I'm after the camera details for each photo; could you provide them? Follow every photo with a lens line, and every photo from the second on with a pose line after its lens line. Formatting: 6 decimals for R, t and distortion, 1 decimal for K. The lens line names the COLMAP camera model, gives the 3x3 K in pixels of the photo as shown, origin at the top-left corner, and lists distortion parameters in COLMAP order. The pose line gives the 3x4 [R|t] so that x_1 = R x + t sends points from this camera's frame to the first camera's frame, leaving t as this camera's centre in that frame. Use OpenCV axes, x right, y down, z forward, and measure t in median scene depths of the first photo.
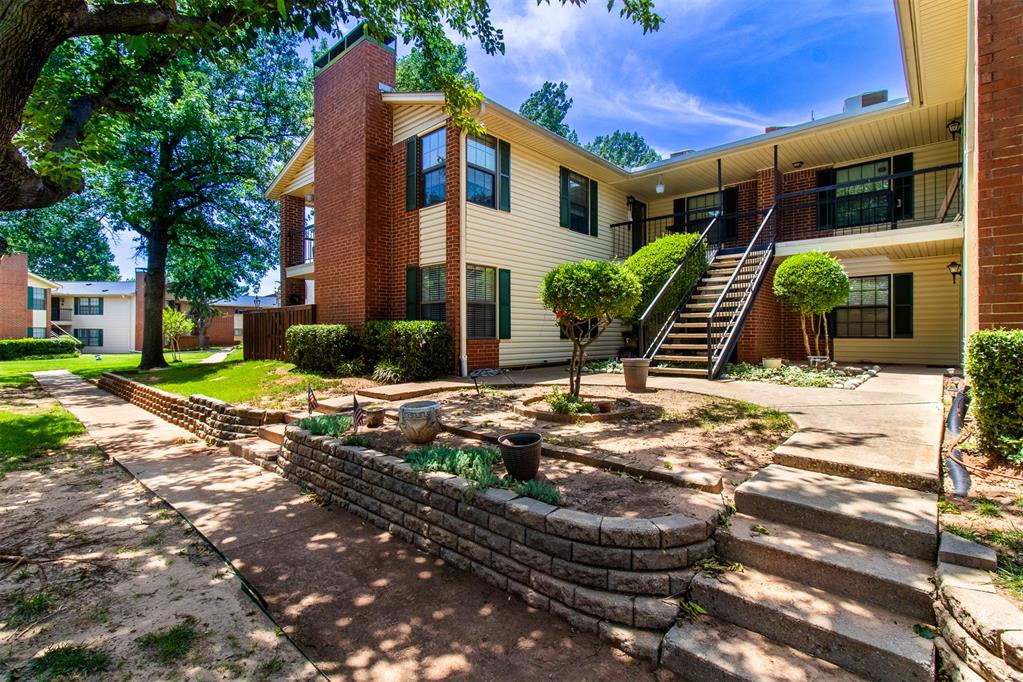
lens RADIAL K [[468.7, 0, 513.8], [0, 468.7, 337.3], [0, 0, 1]] dist [-0.002635, 0.002379]
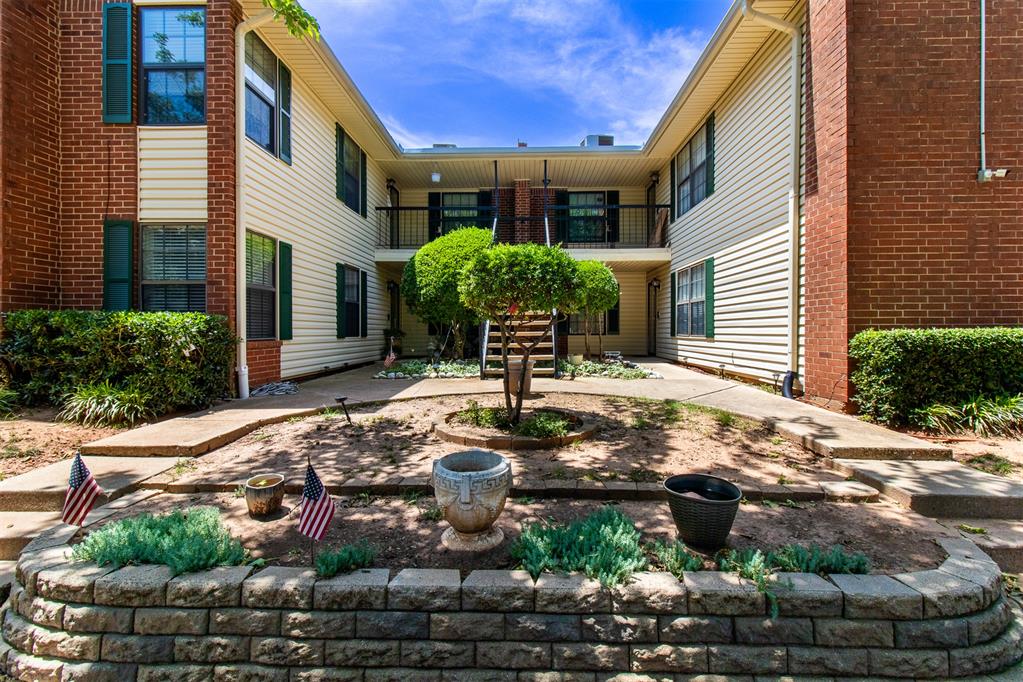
lens RADIAL K [[468.7, 0, 516.7], [0, 468.7, 335.0], [0, 0, 1]] dist [-0.002635, 0.002379]
pose [[0.757173, -0.007292, 0.653173, -0.219679], [0.005427, 0.999973, 0.004872, -0.005521], [-0.653191, -0.000144, 0.757193, 0.219544]]
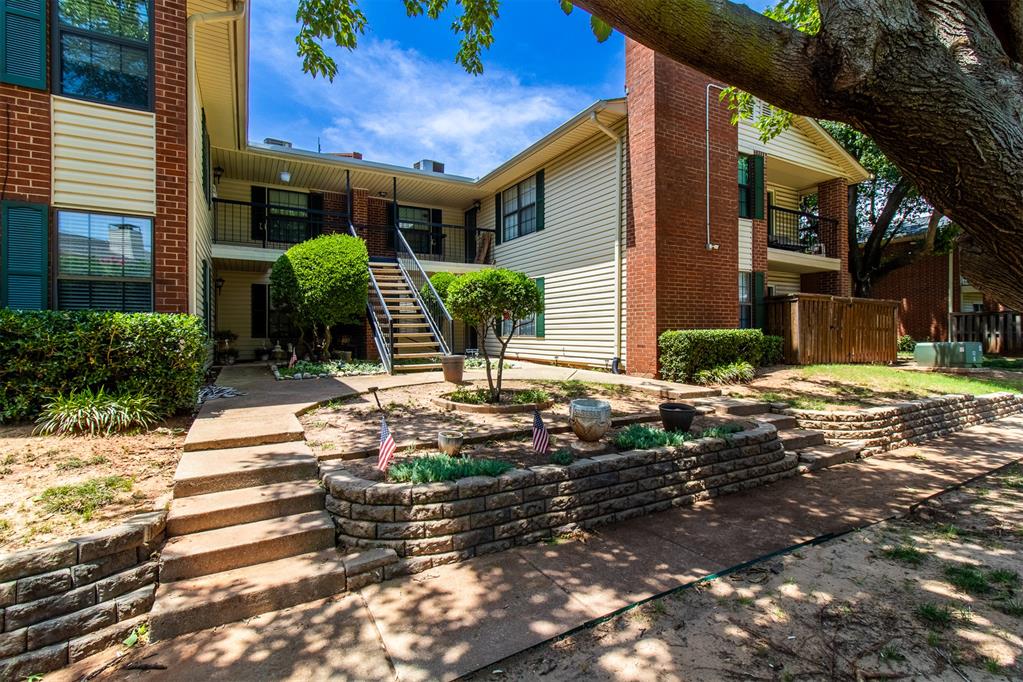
lens RADIAL K [[468.7, 0, 509.3], [0, 468.7, 336.9], [0, 0, 1]] dist [-0.002635, 0.002379]
pose [[0.322121, -0.011267, 0.946631, -0.511190], [0.011211, 0.999904, 0.008086, -0.005156], [-0.946632, 0.008008, 0.322217, 0.346814]]
